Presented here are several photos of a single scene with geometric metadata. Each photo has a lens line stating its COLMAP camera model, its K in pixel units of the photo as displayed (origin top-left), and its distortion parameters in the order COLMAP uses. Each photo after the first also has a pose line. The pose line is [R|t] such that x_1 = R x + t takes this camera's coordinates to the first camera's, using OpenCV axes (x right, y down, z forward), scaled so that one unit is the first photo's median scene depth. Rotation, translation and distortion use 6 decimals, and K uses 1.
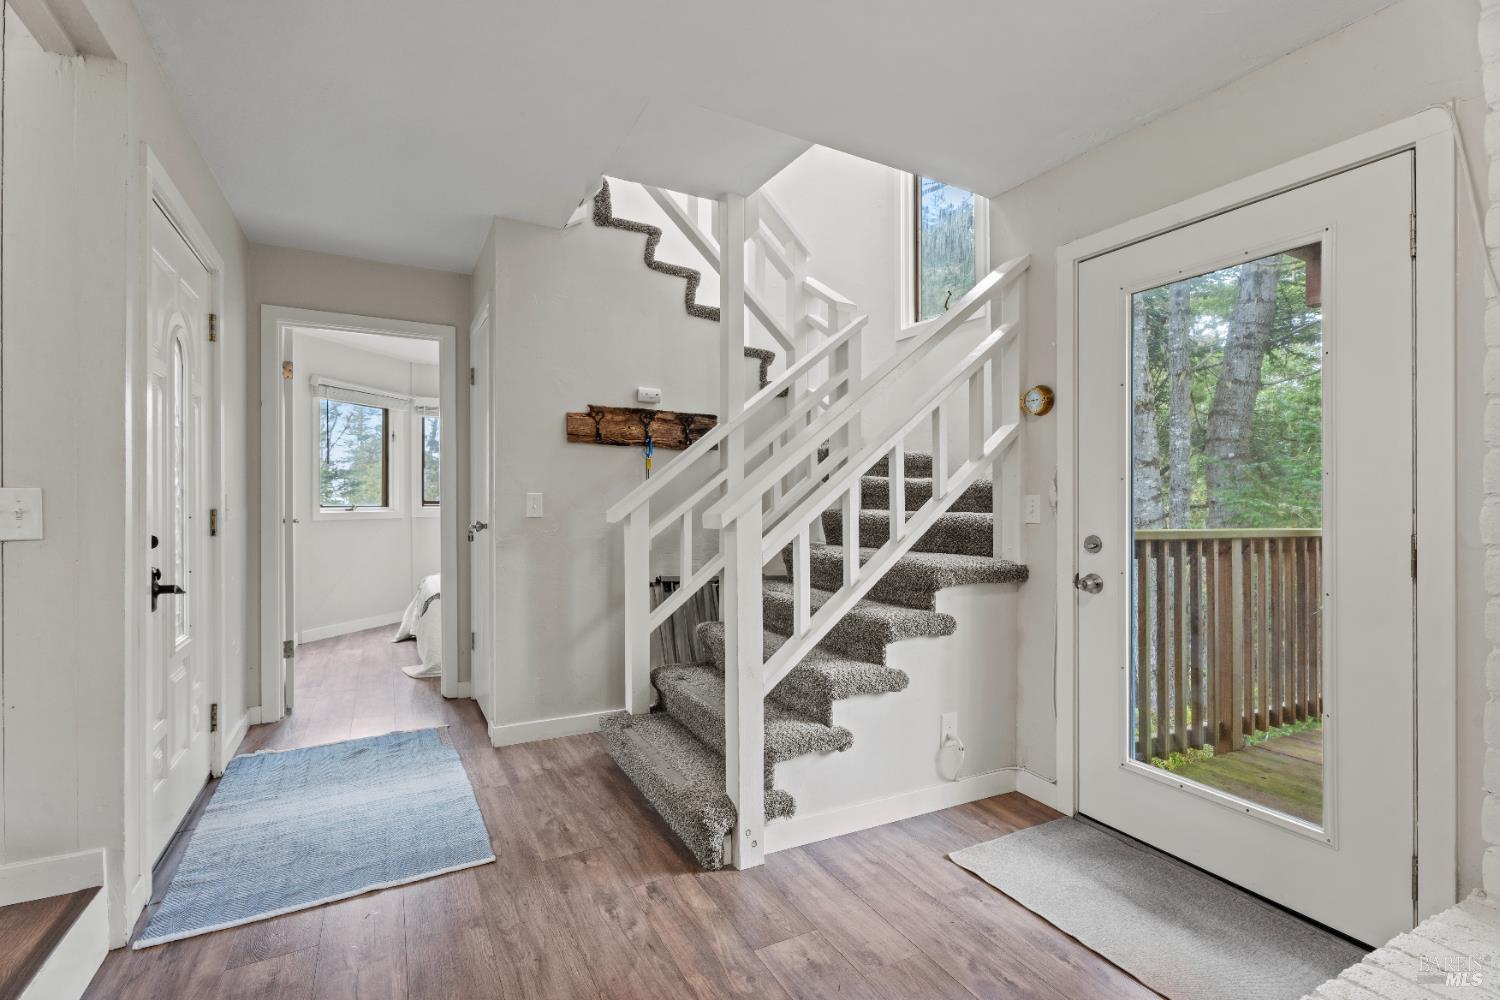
lens RADIAL K [[673.9, 0, 752.6], [0, 673.9, 506.1], [0, 0, 1]] dist [0.002460, -0.000864]
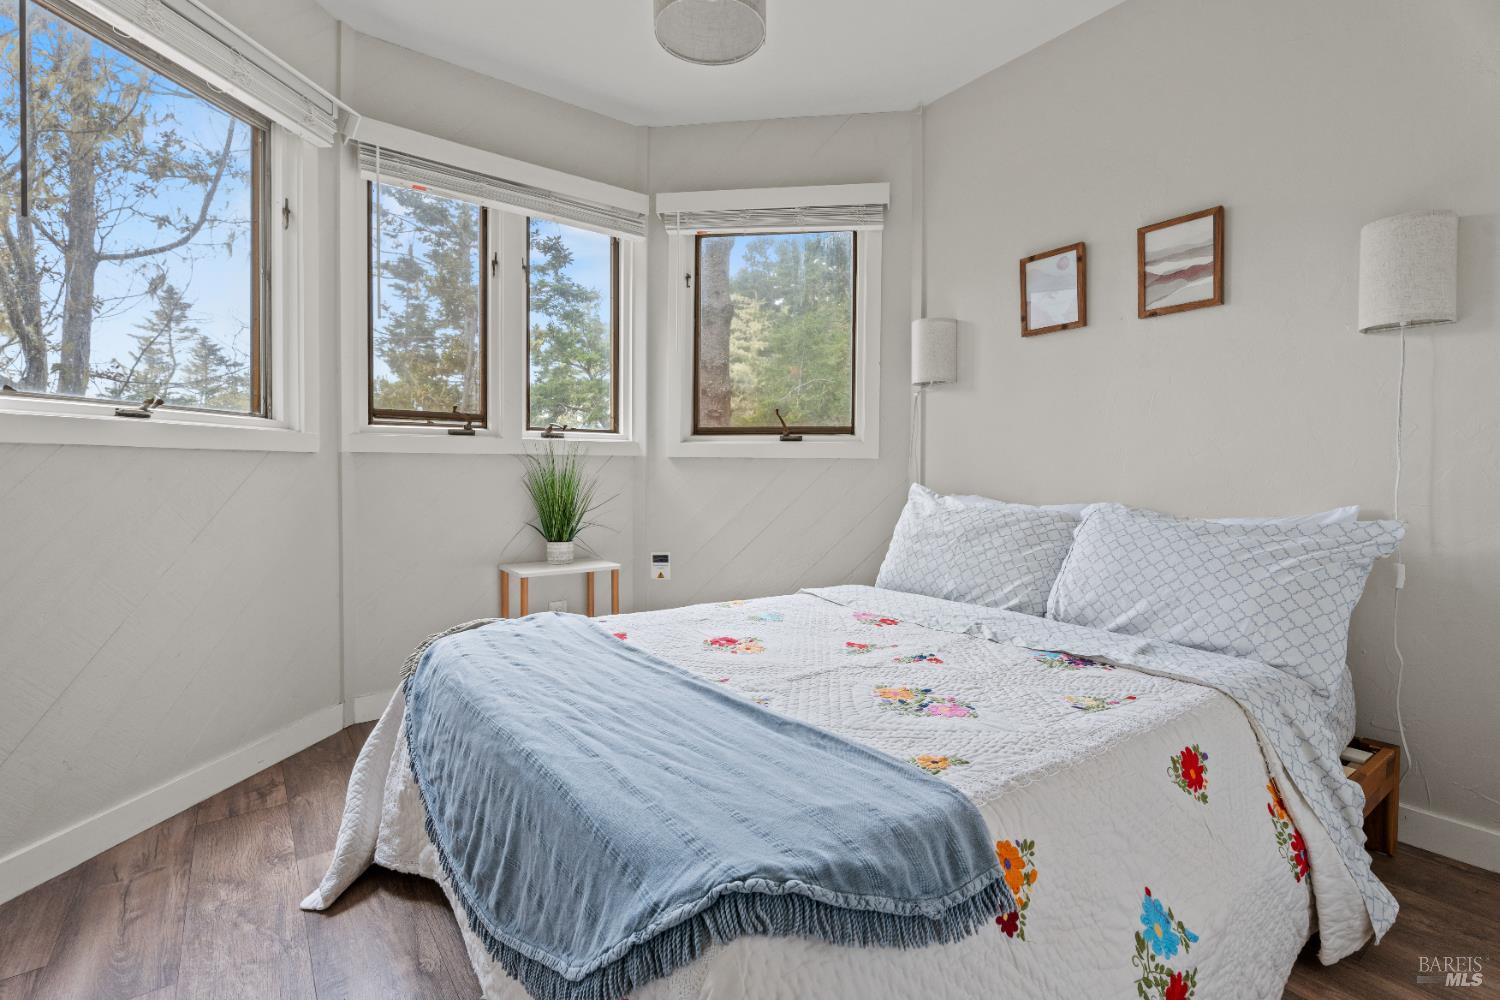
lens RADIAL K [[673.9, 0, 747.7], [0, 673.9, 496.1], [0, 0, 1]] dist [0.002460, -0.000864]
pose [[0.989187, 0.001856, 0.146646, -0.339792], [-0.004164, 0.999872, 0.015430, 0.034333], [-0.146599, -0.015874, 0.989069, 0.604743]]
